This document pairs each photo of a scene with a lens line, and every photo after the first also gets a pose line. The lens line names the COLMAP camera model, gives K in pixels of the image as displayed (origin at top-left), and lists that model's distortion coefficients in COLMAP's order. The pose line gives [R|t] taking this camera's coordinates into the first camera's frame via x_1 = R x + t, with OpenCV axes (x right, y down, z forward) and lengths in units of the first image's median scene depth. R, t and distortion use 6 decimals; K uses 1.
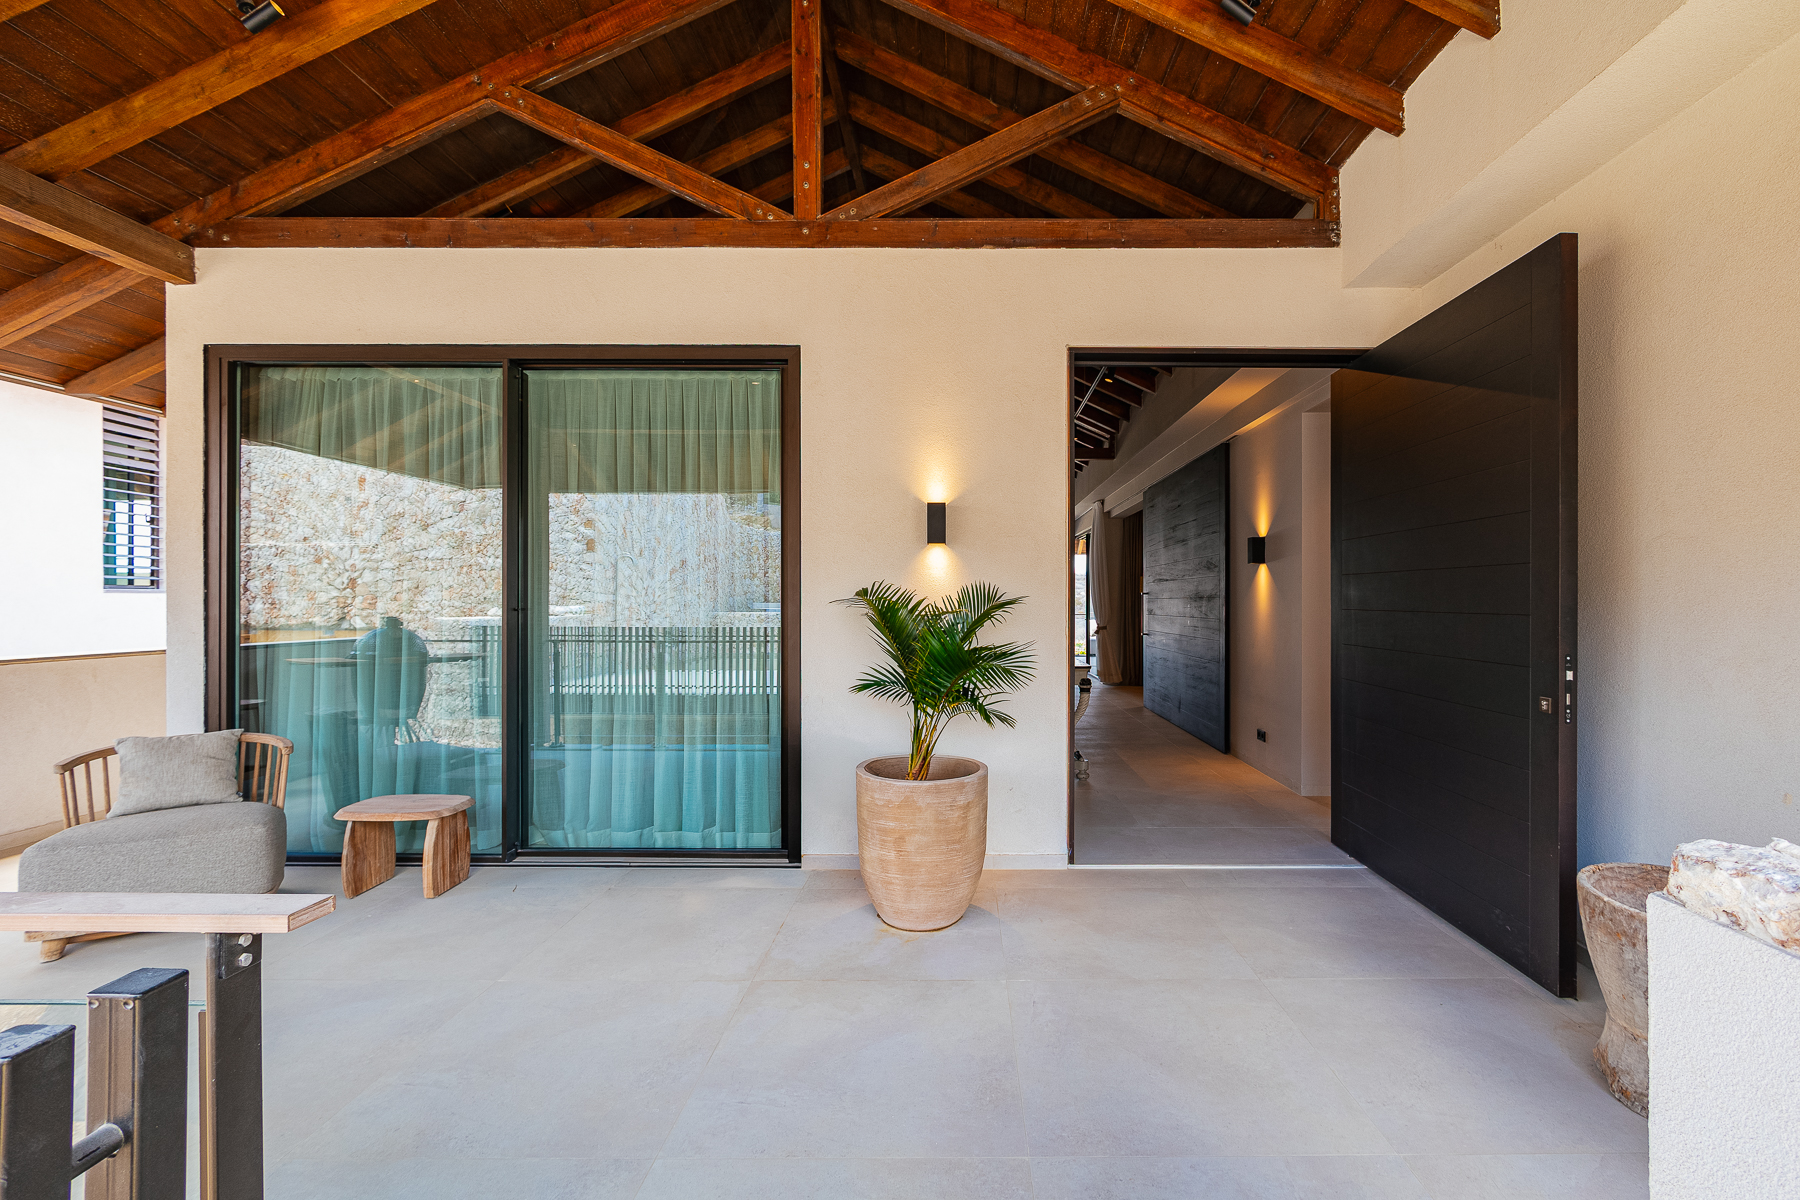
lens RADIAL K [[767.7, 0, 930.5], [0, 767.7, 606.1], [0, 0, 1]] dist [-0.002382, -0.000770]
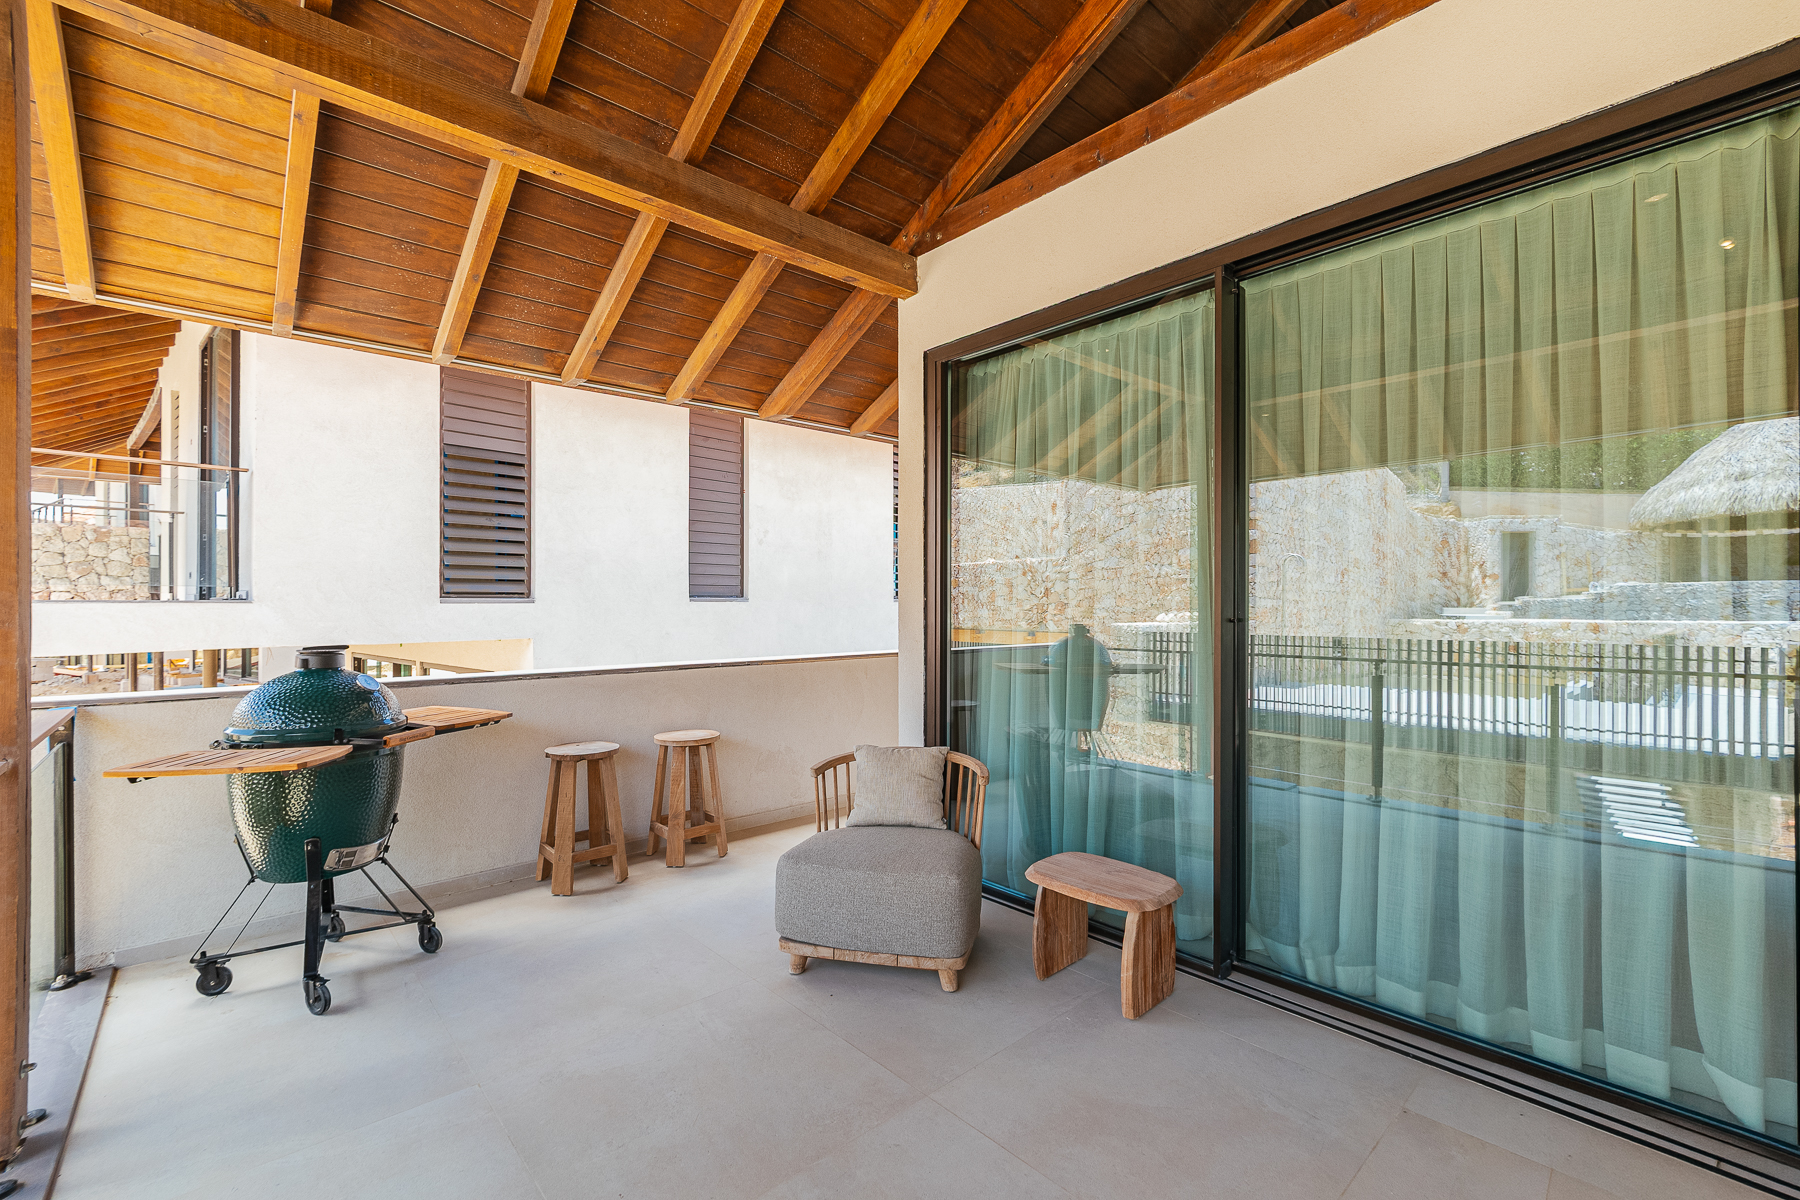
lens RADIAL K [[767.7, 0, 930.5], [0, 767.7, 606.1], [0, 0, 1]] dist [-0.002382, -0.000770]
pose [[0.698078, -0.003761, -0.716012, -0.232194], [-0.001538, 0.999976, -0.006751, -0.003909], [0.716020, 0.005814, 0.698056, 0.314255]]
